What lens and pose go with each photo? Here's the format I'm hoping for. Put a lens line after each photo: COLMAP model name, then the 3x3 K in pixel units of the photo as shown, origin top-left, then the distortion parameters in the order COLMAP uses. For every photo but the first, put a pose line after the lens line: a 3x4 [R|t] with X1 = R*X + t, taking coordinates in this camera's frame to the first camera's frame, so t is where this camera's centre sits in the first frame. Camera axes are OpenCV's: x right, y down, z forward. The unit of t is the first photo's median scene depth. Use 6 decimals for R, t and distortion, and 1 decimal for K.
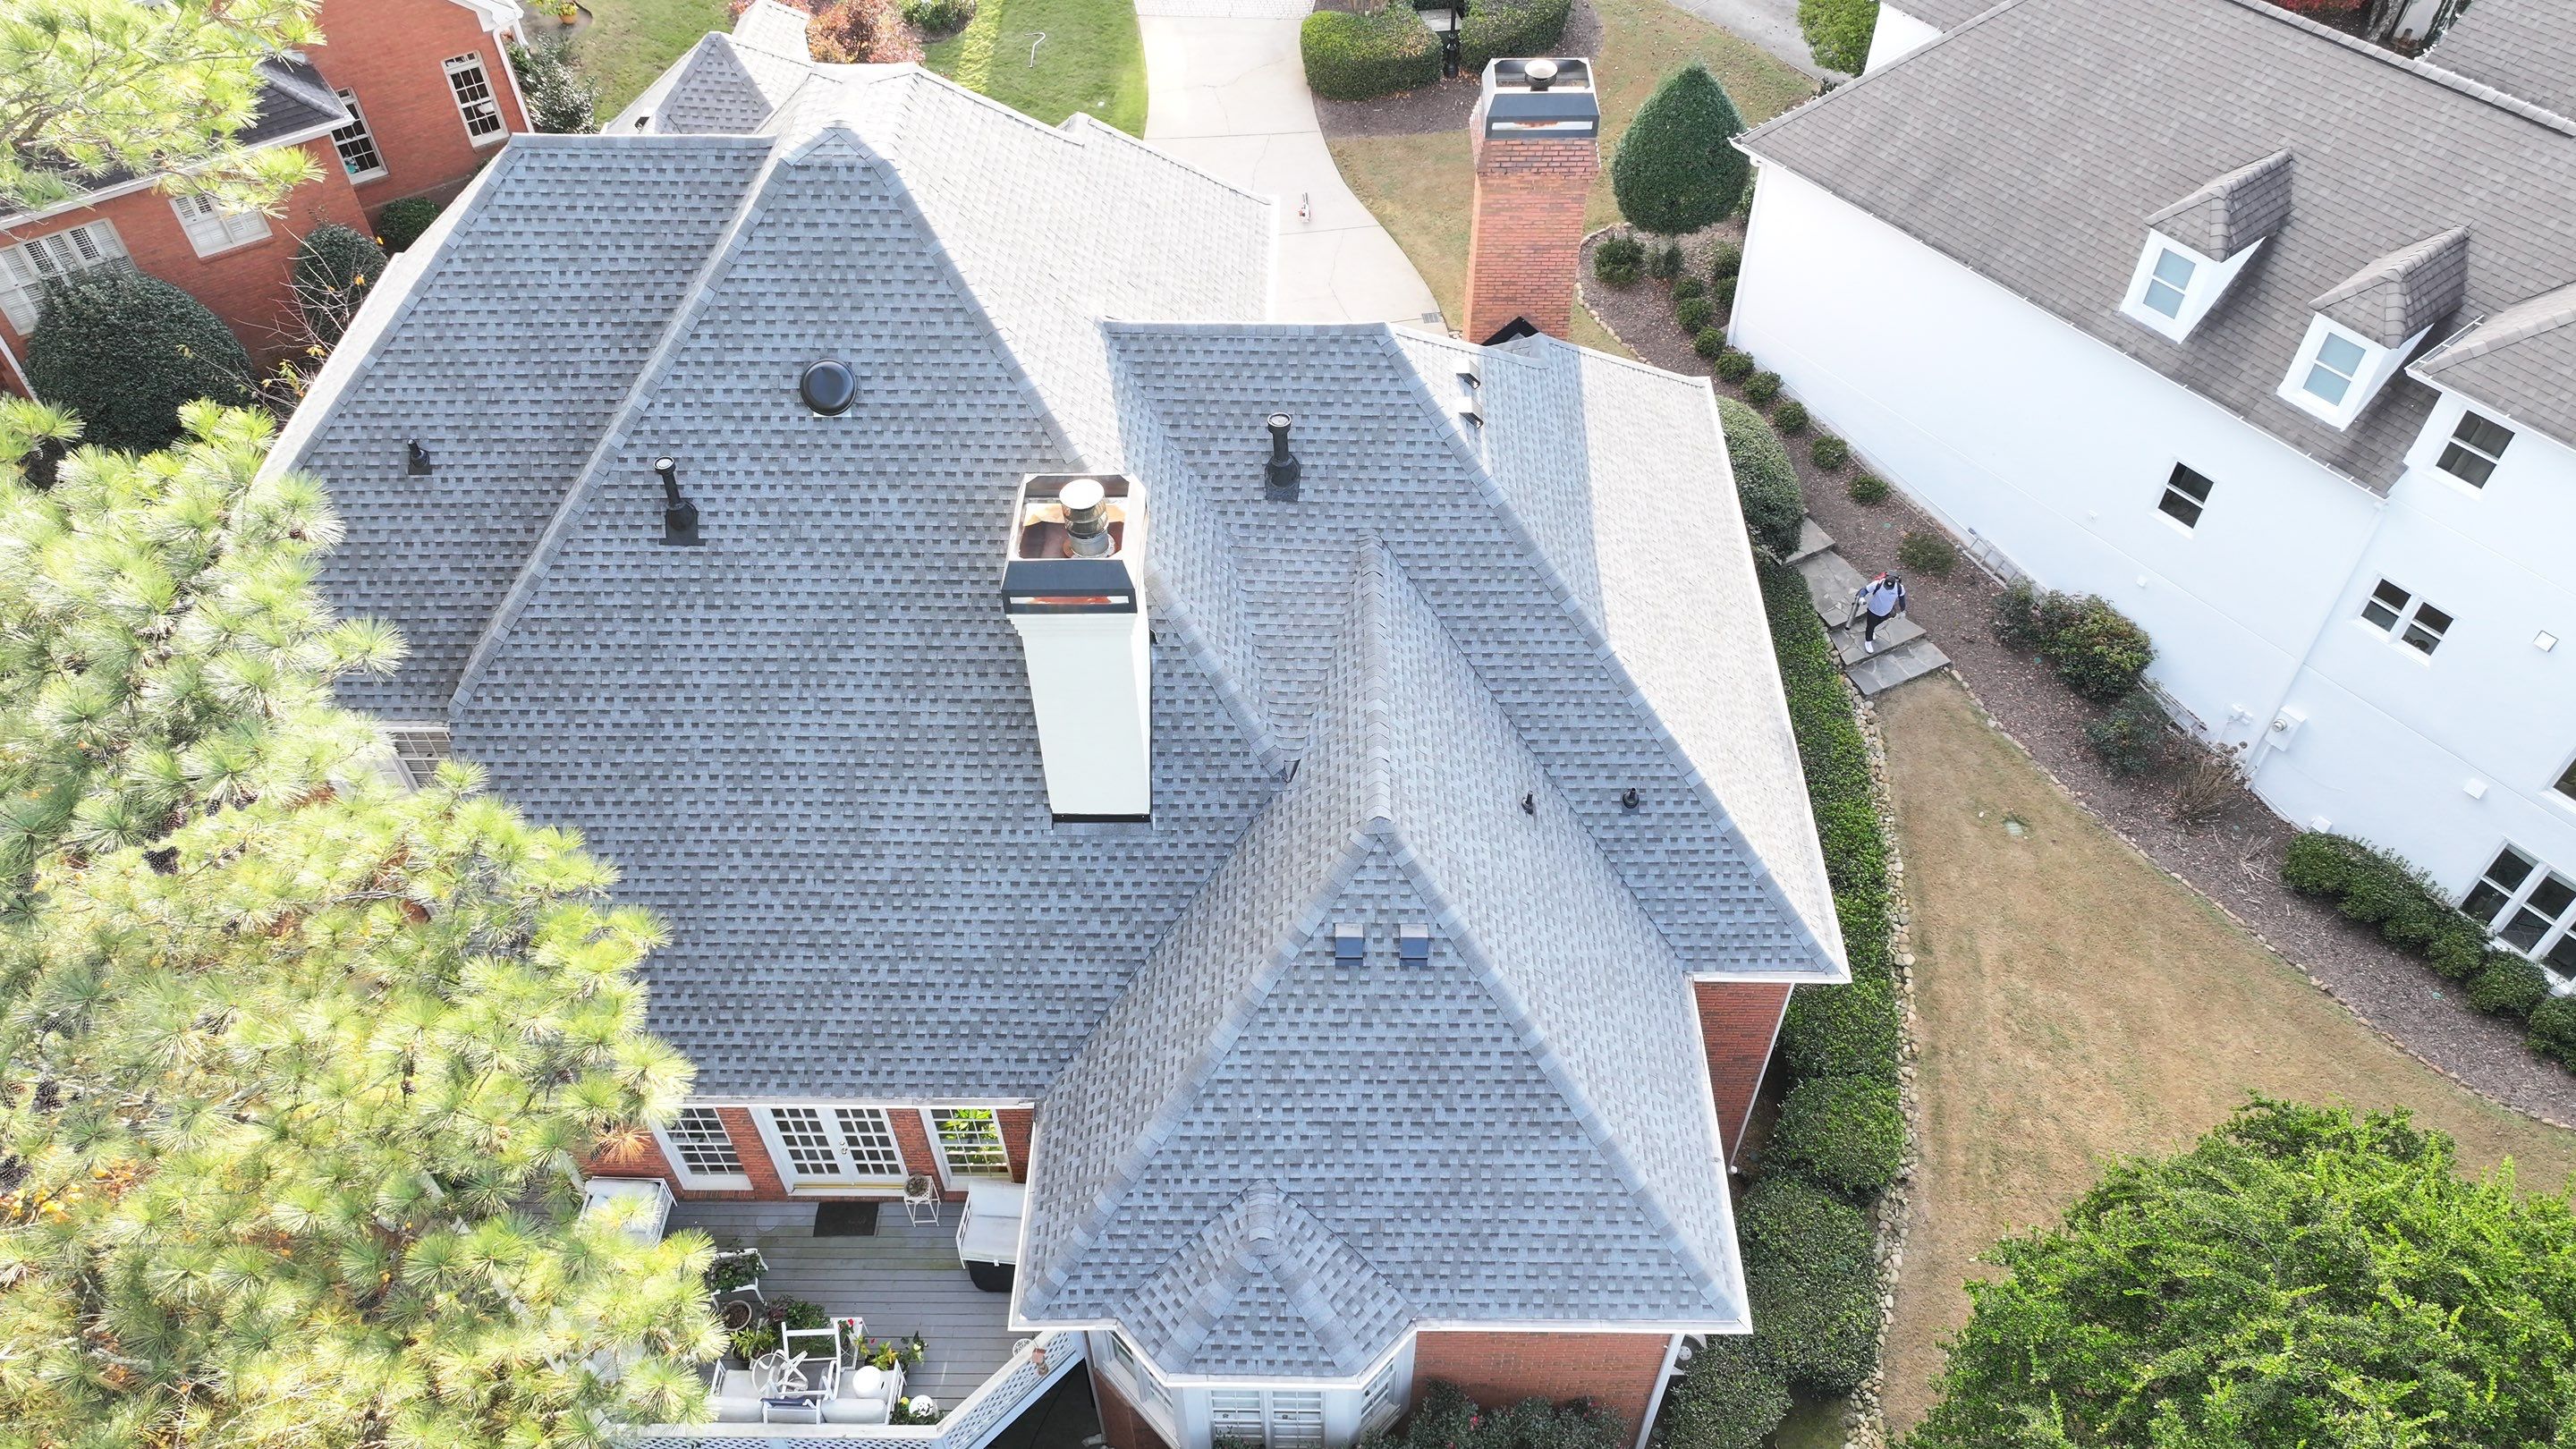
lens RADIAL K [[1805.9, 0, 1292.0], [0, 1805.9, 721.2], [0, 0, 1]] dist [-0.004926, 0.012495]
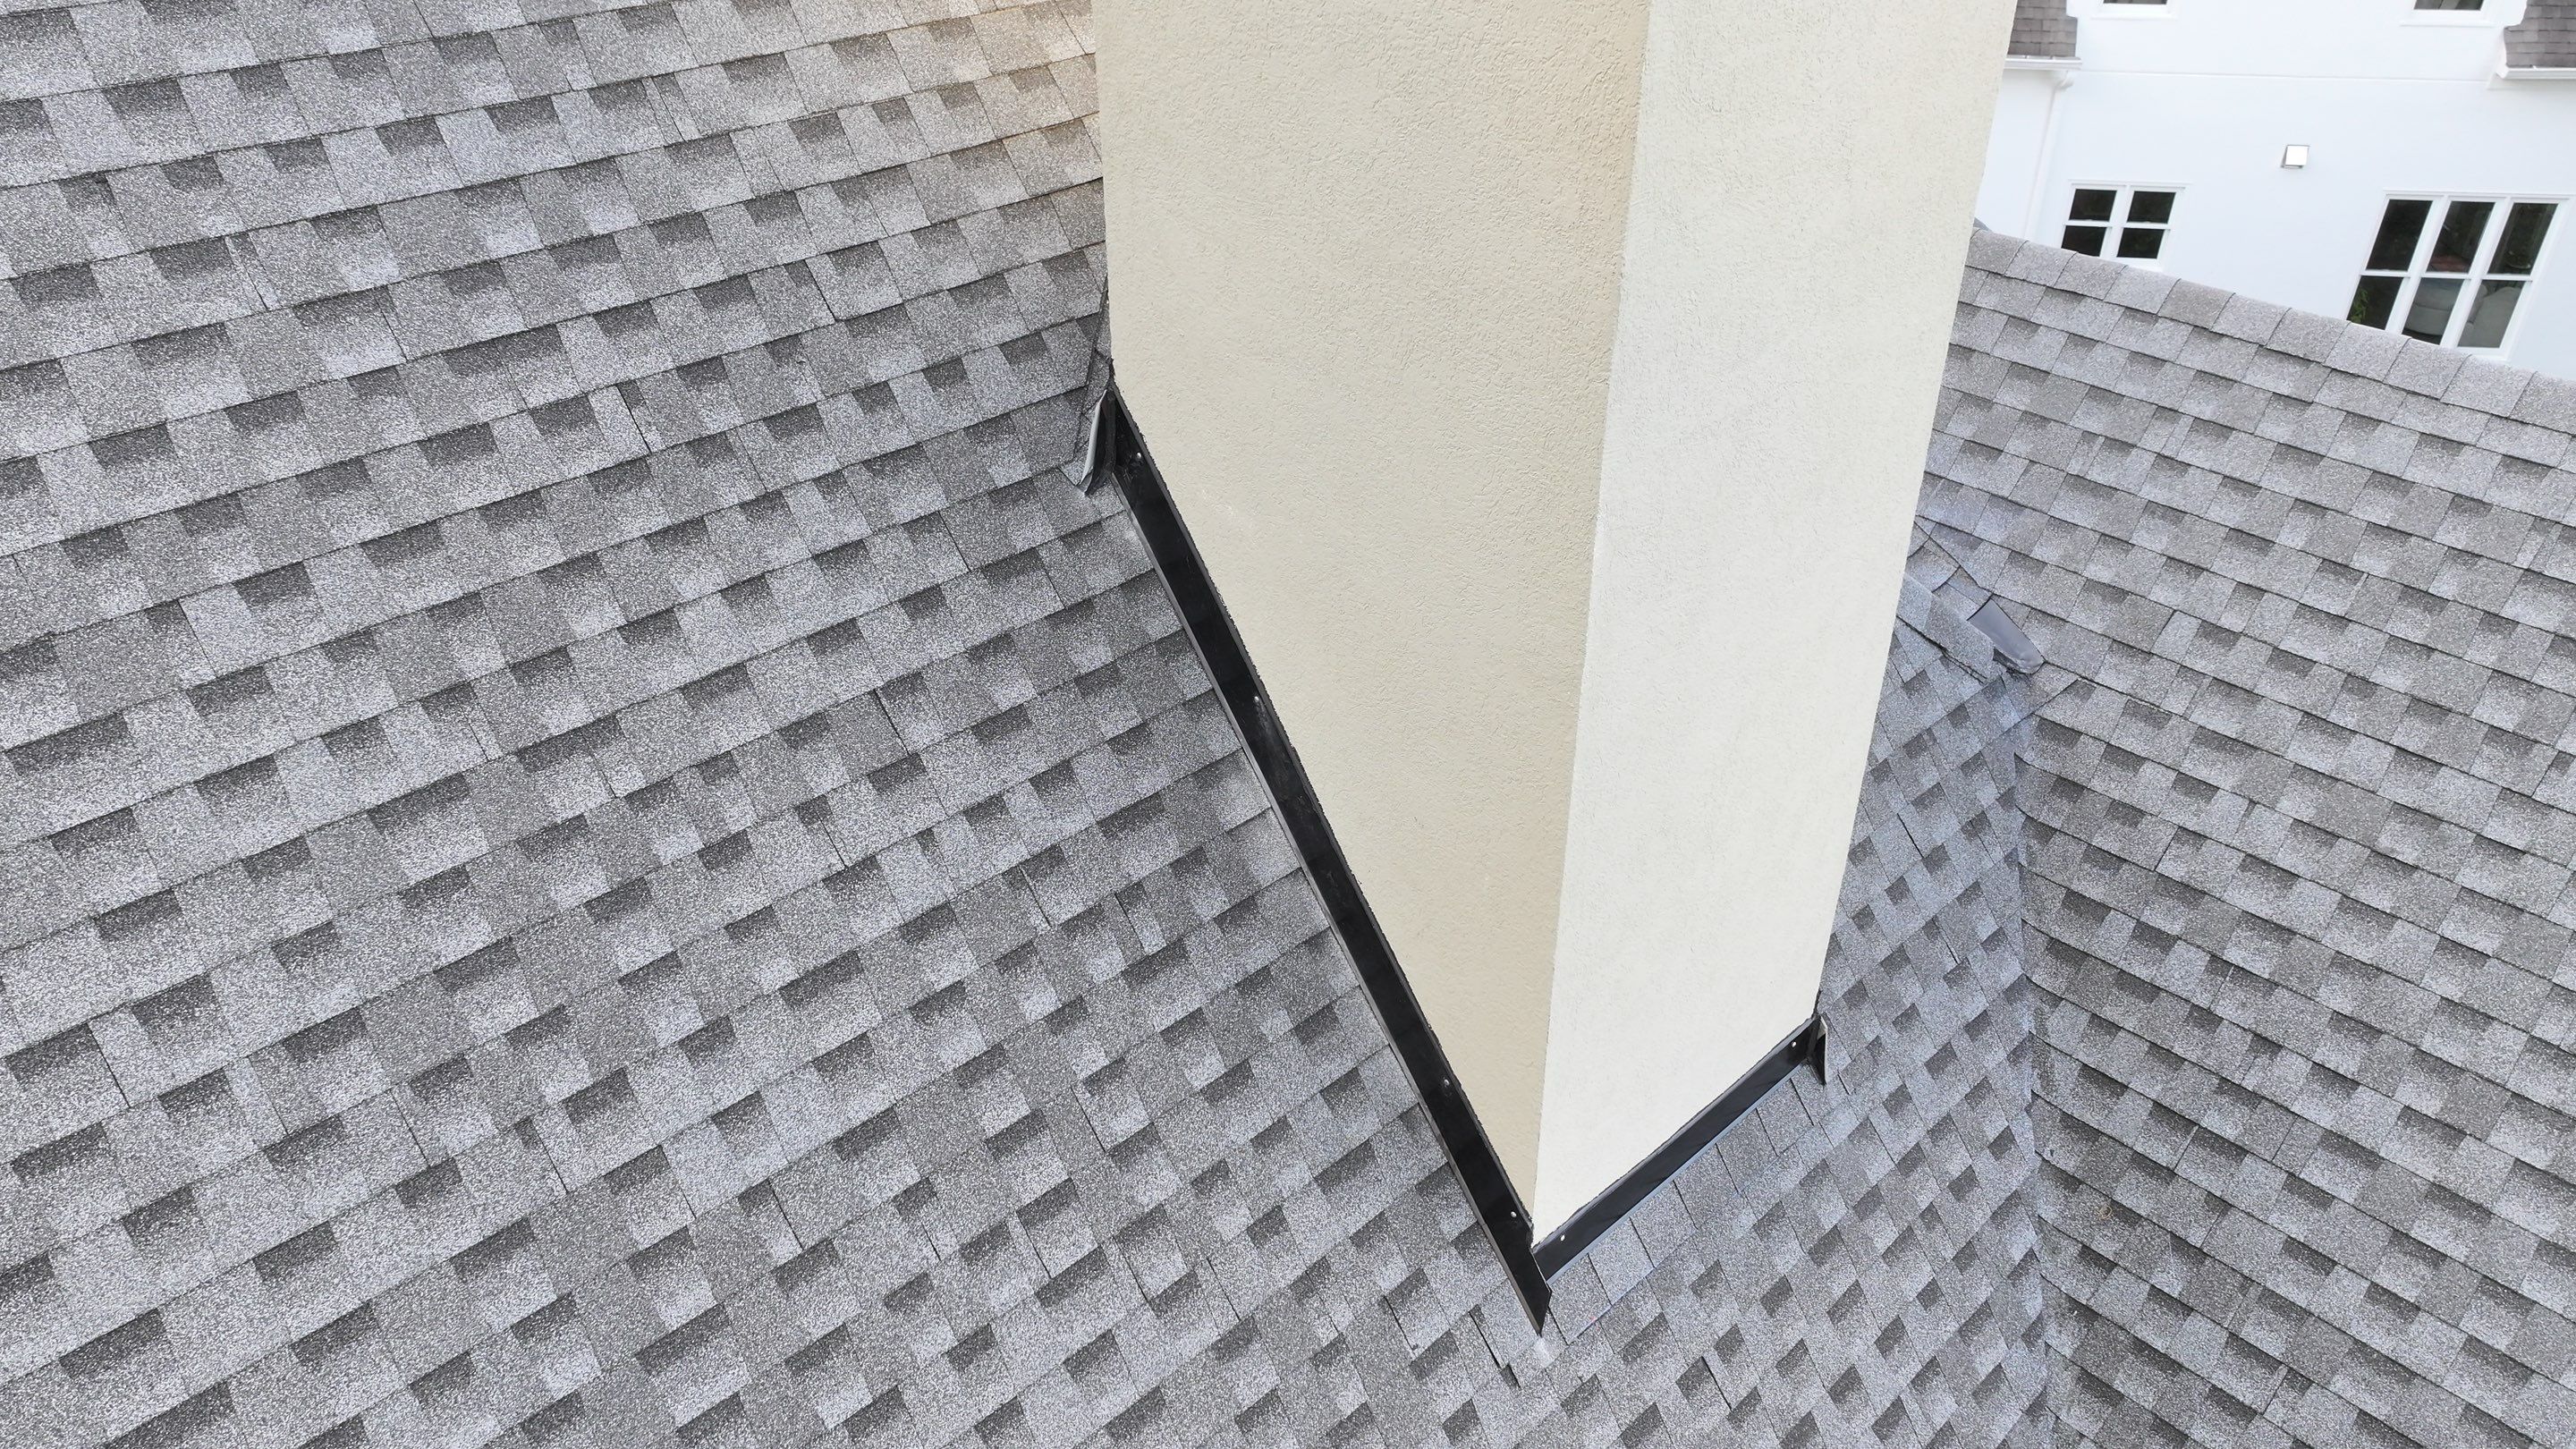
lens RADIAL K [[1805.9, 0, 1283.2], [0, 1805.9, 733.2], [0, 0, 1]] dist [-0.004926, 0.012495]
pose [[0.713565, -0.376396, 0.590890, -0.247989], [0.510545, 0.856942, -0.070668, 0.002901], [-0.479759, 0.352102, 0.803651, 0.839056]]
